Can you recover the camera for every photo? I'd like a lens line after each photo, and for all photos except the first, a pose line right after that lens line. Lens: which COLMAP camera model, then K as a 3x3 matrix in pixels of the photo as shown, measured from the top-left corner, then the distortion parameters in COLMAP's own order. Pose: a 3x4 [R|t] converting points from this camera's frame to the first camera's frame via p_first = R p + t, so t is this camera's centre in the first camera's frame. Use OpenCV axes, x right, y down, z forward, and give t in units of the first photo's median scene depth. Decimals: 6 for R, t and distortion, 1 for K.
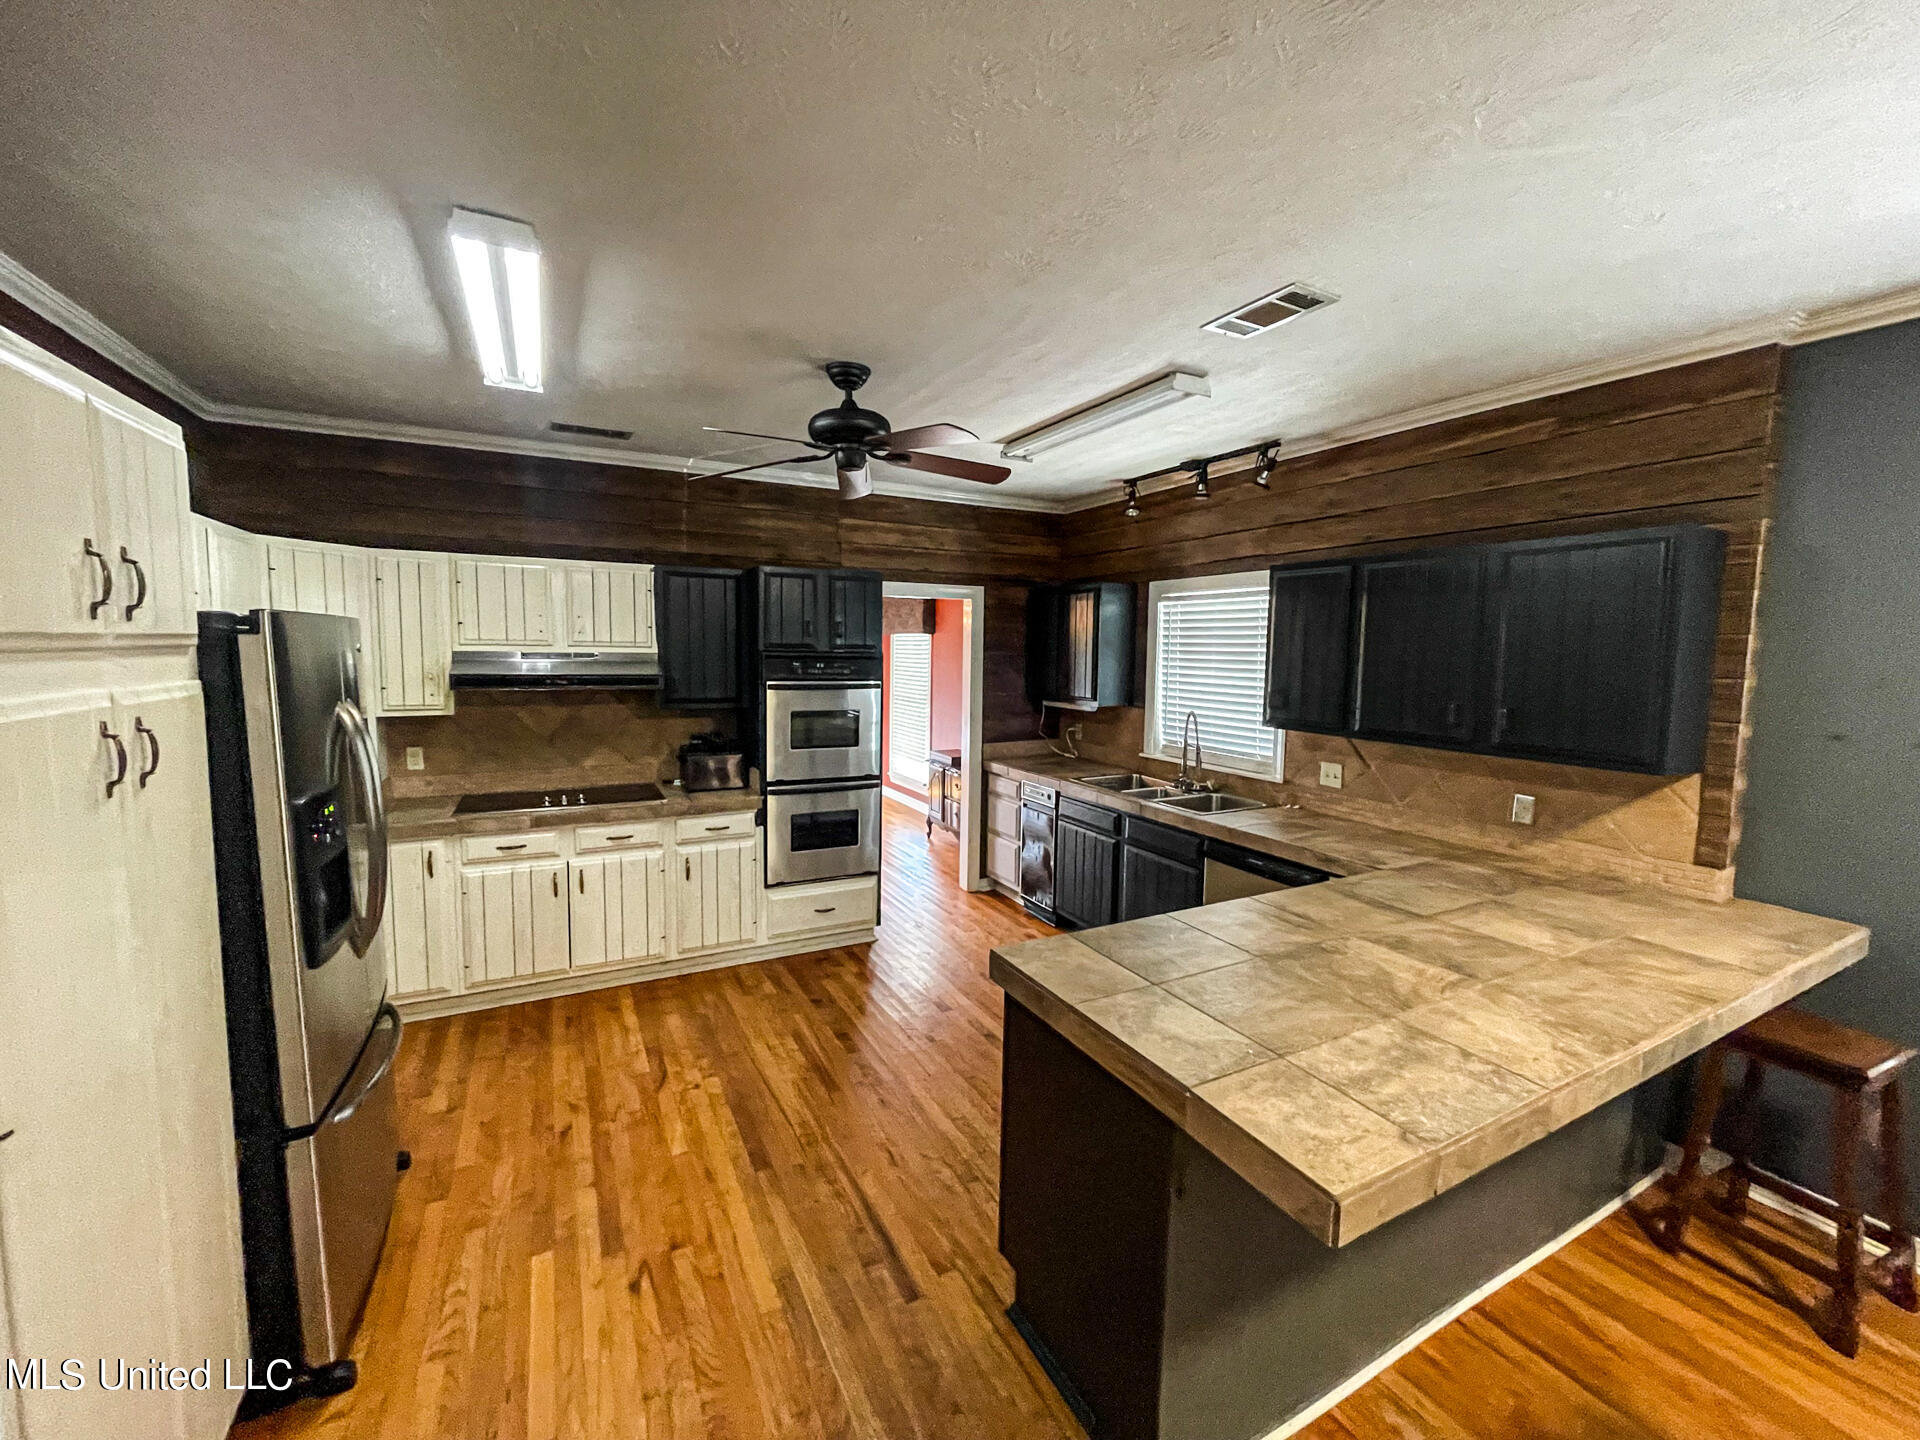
lens RADIAL K [[772.3, 0, 960.9], [0, 772.3, 720.1], [0, 0, 1]] dist [-0.000388, -0.000151]
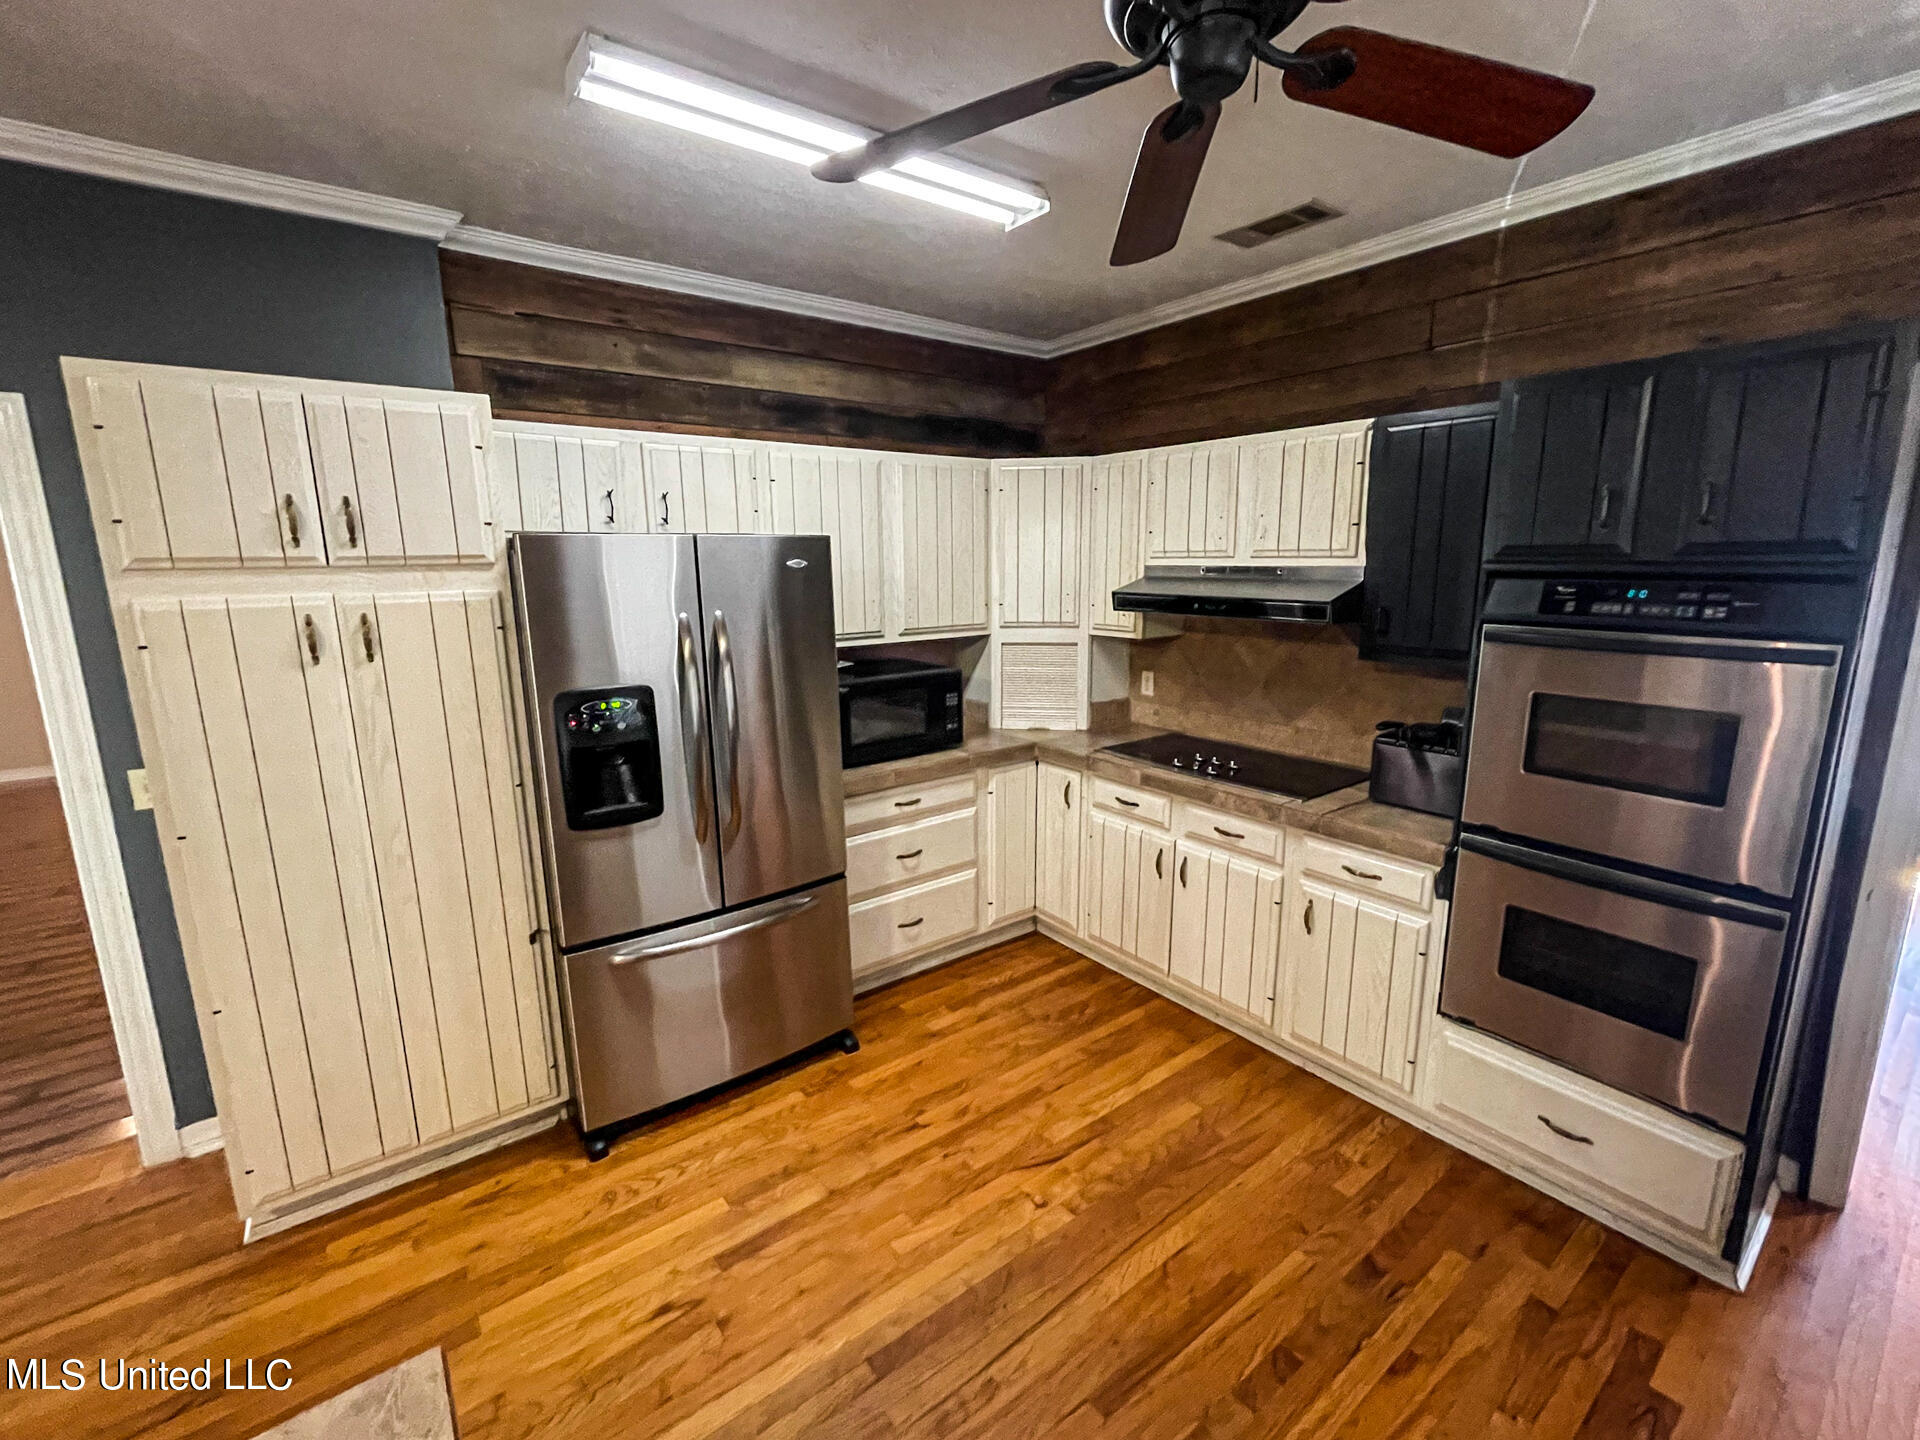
lens RADIAL K [[822.3, 0, 960.7], [0, 822.3, 712.6], [0, 0, 1]] dist [-0.000902, -0.000187]
pose [[0.159610, 0.167262, -0.972907, 0.231825], [-0.081146, 0.984429, 0.155930, -0.052943], [0.983839, 0.054059, 0.170697, 0.633885]]
